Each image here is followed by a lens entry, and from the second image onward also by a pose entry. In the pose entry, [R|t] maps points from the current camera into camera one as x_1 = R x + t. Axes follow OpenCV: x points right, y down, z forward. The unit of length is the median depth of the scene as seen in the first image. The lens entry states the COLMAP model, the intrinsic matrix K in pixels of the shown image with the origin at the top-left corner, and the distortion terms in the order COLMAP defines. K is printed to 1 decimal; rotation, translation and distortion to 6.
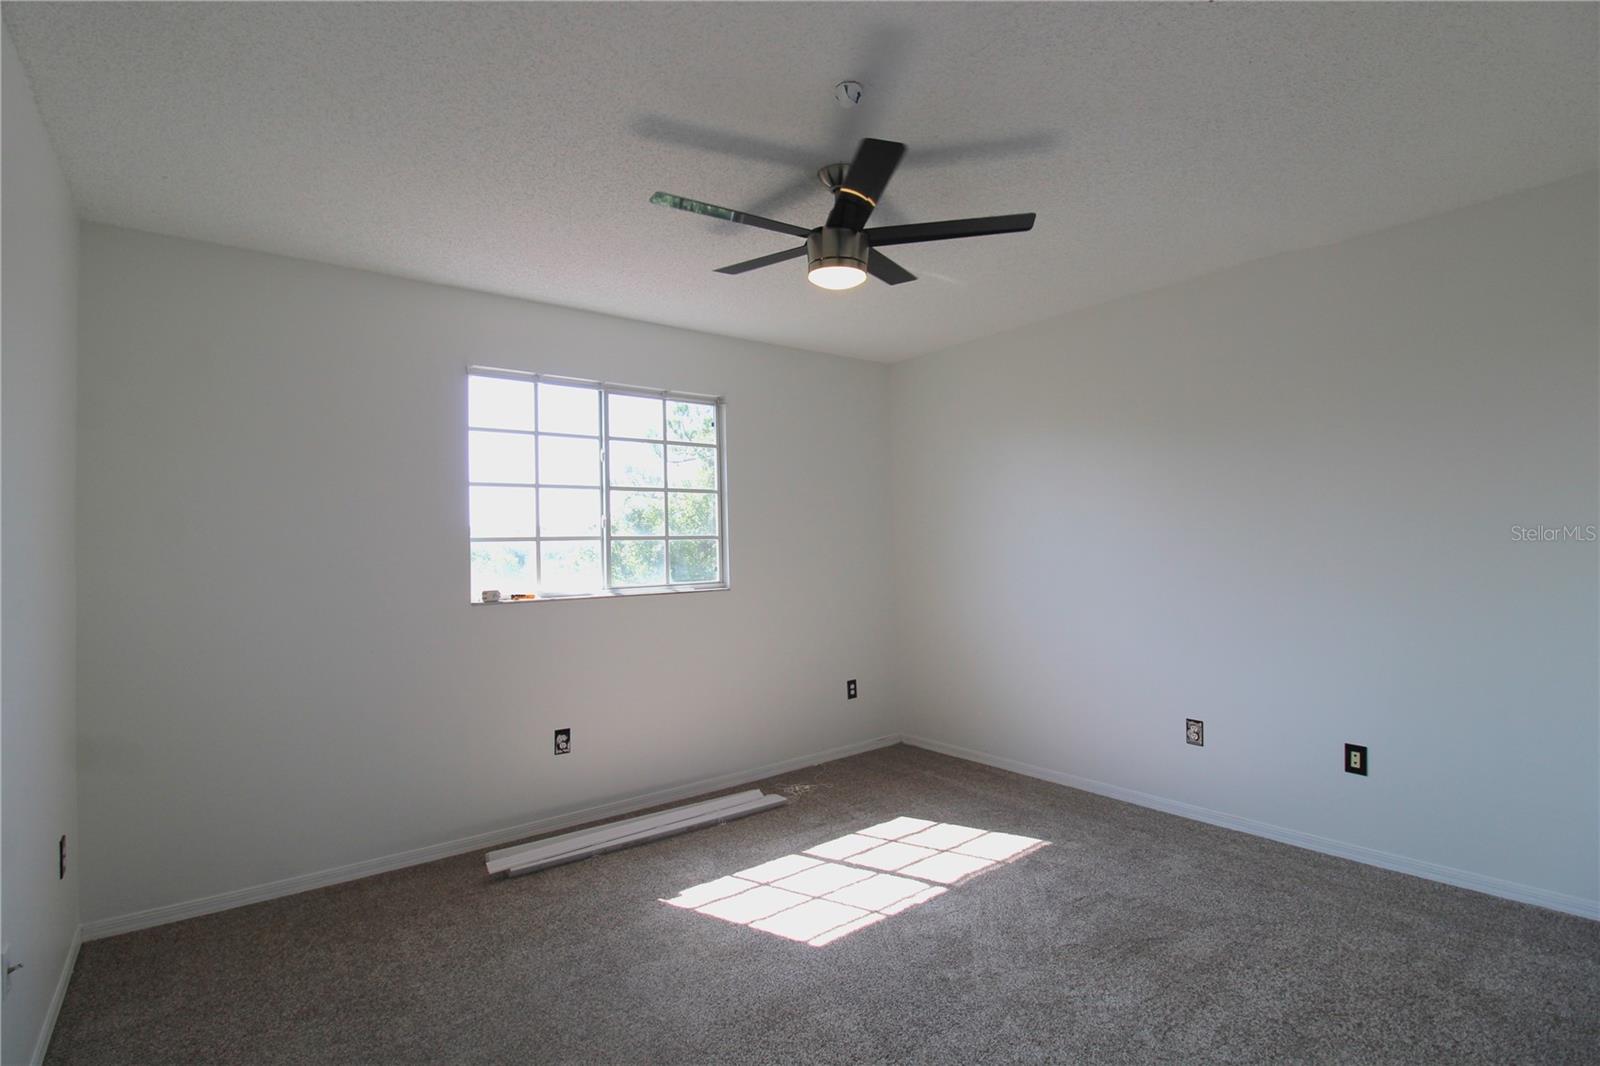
lens RADIAL K [[751.1, 0, 800.0], [0, 751.1, 533.0], [0, 0, 1]] dist [0.000250, 0.000129]
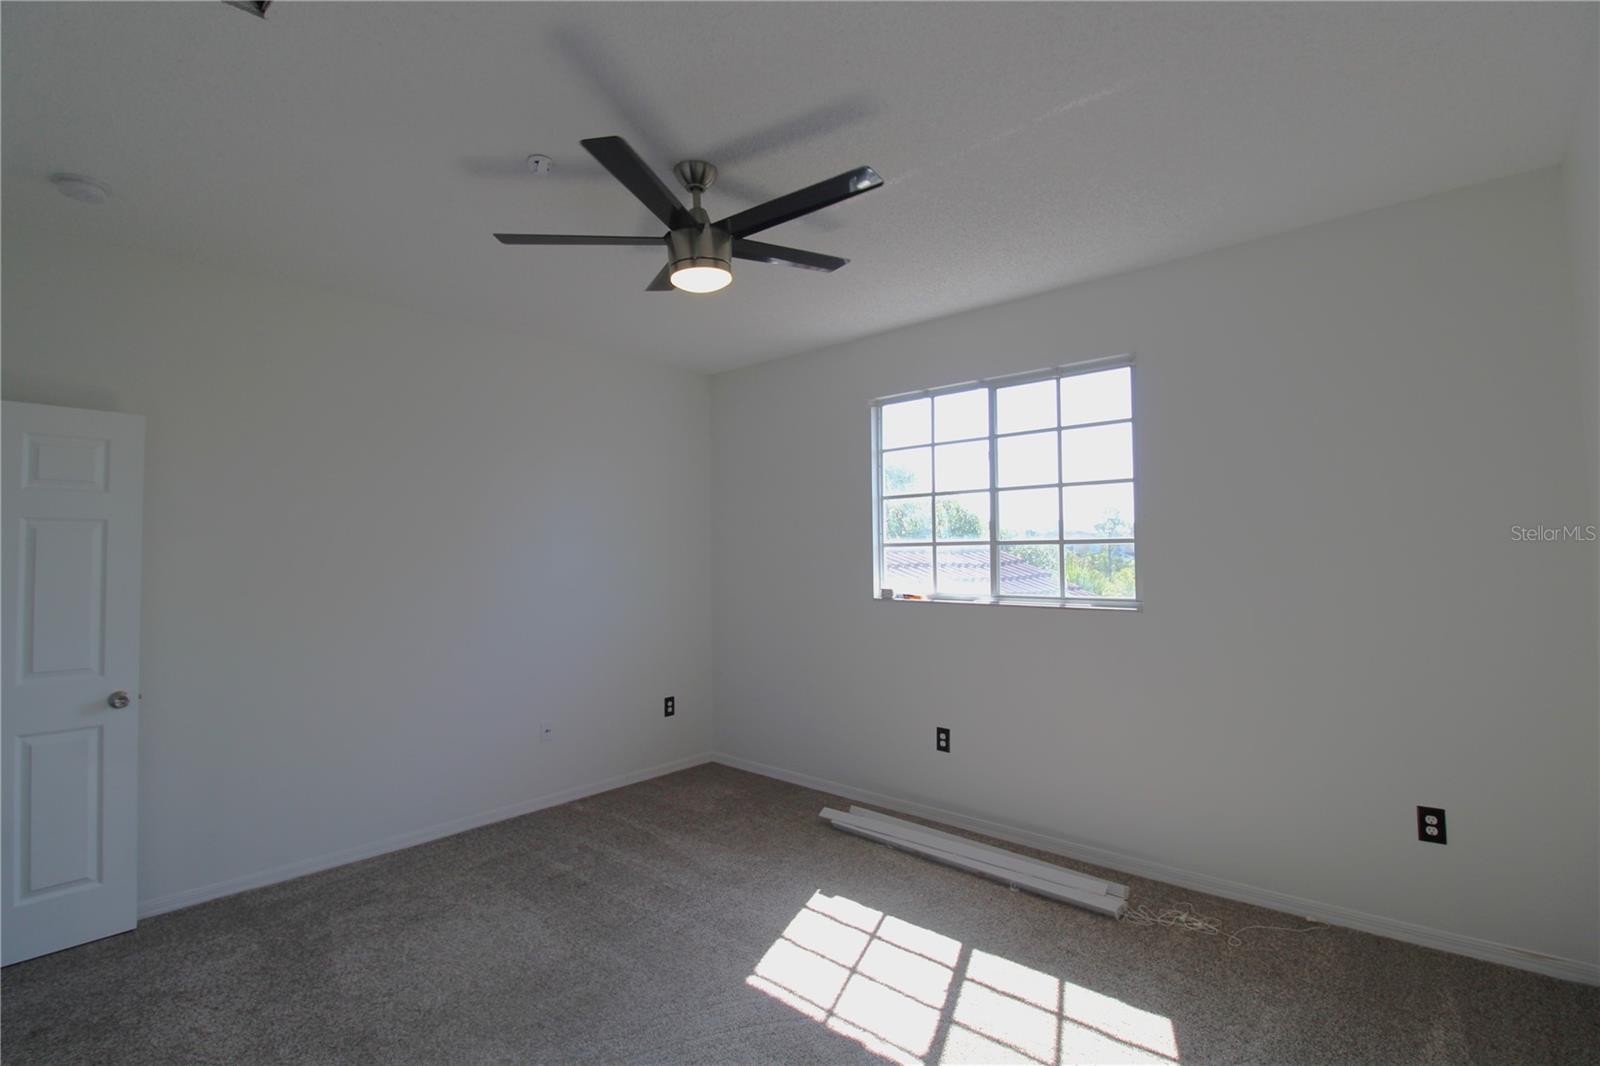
lens RADIAL K [[746.7, 0, 800.0], [0, 746.7, 533.0], [0, 0, 1]] dist [-0.022122, 0.000026]
pose [[0.187764, -0.010301, -0.982160, 0.680539], [0.017883, 0.999815, -0.007068, -0.003841], [0.982051, -0.016237, 0.187913, 0.640952]]
